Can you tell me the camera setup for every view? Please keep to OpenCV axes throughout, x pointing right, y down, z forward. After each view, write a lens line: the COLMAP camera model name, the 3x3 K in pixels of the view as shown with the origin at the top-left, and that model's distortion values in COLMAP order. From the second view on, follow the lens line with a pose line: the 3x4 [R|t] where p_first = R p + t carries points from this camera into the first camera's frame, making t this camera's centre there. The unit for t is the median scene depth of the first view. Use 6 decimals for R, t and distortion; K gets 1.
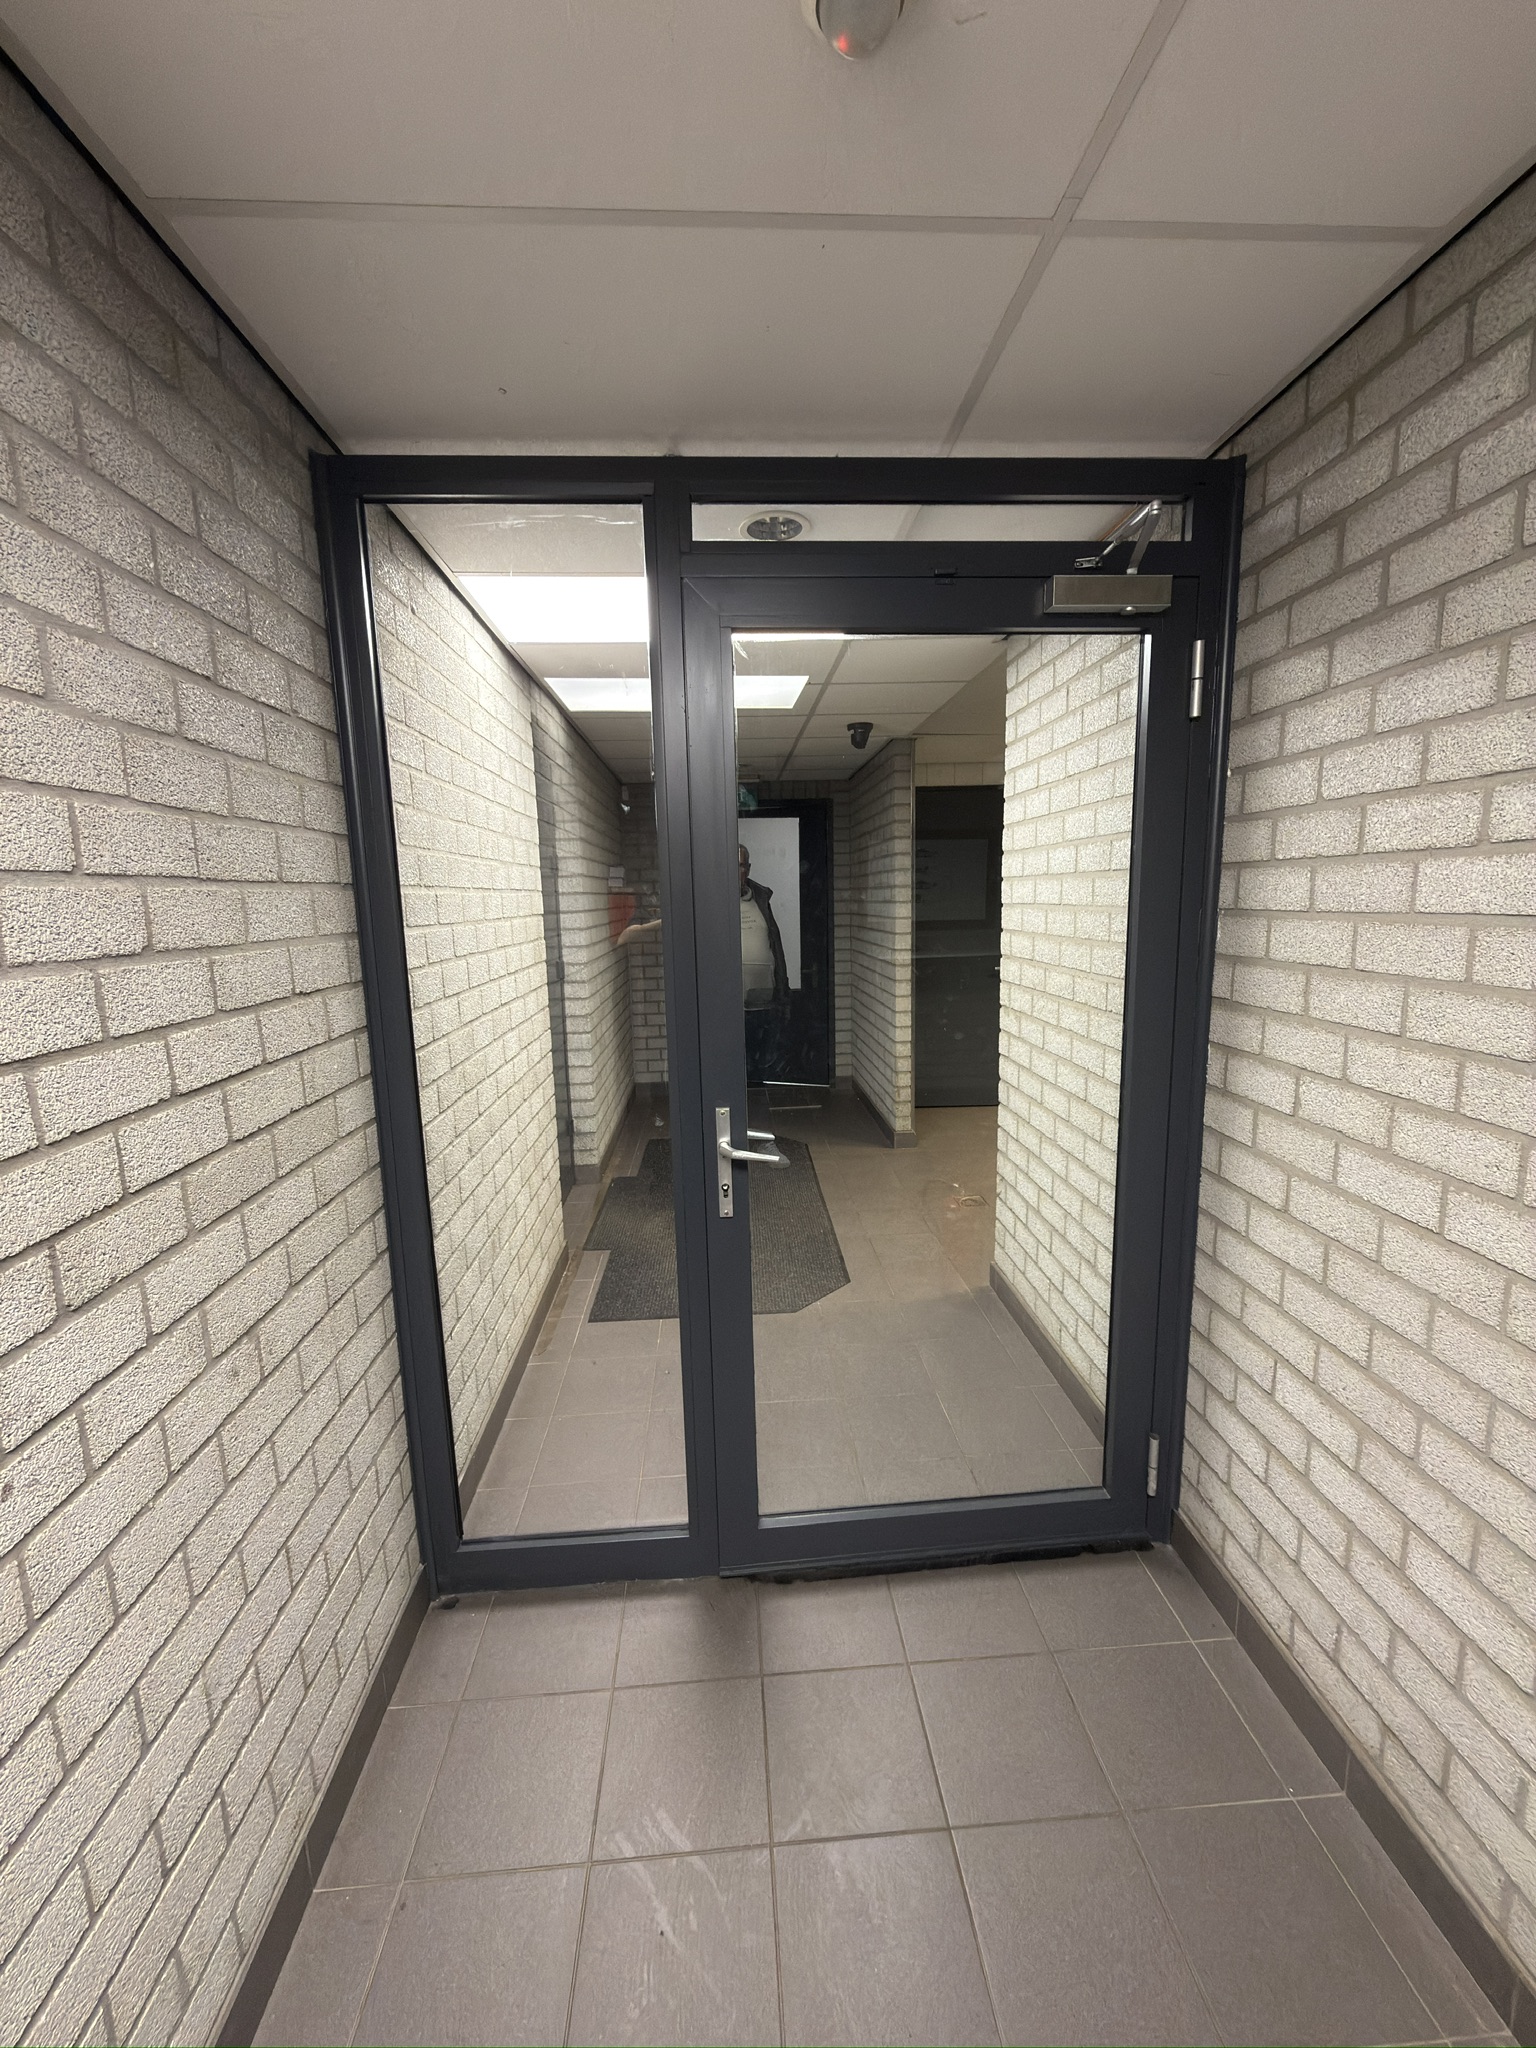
lens RADIAL K [[813.6, 0, 768.0], [0, 813.6, 1024.0], [0, 0, 1]] dist [-0.026371, 0.017166]
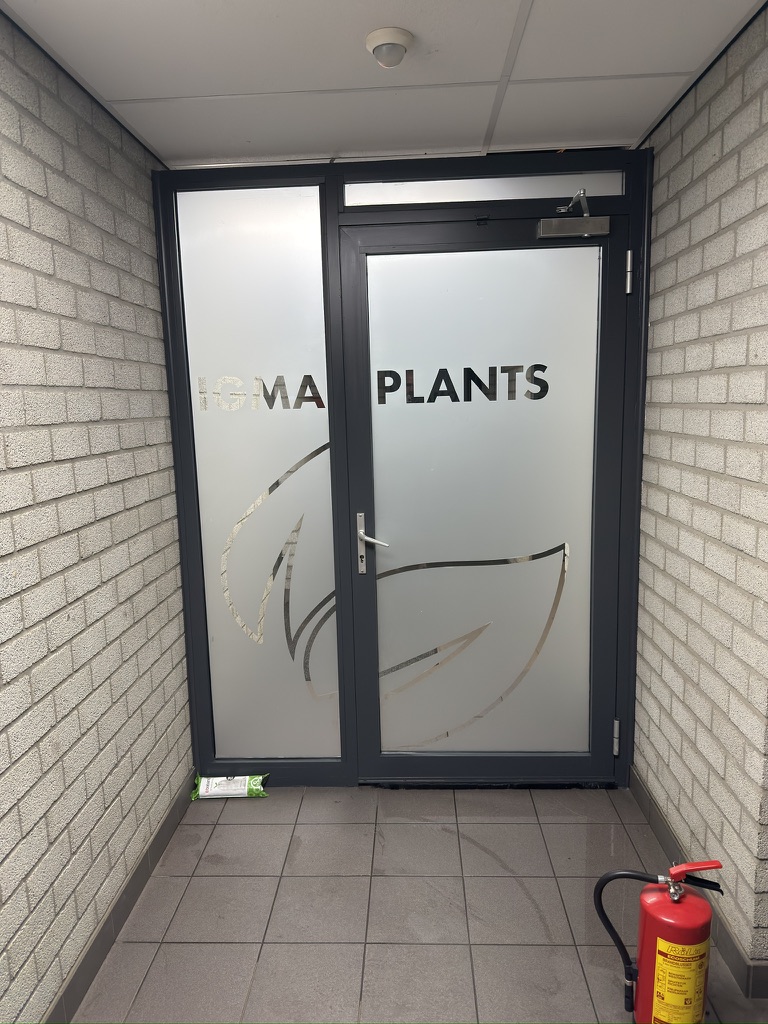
lens RADIAL K [[710.4, 0, 377.0], [0, 710.4, 514.1], [0, 0, 1]] dist [0.021971, -0.005402]
pose [[0.993843, 0.015104, -0.109761, 0.179087], [-0.014721, 0.999882, 0.004301, 0.111544], [0.109813, -0.002659, 0.993949, -0.668750]]
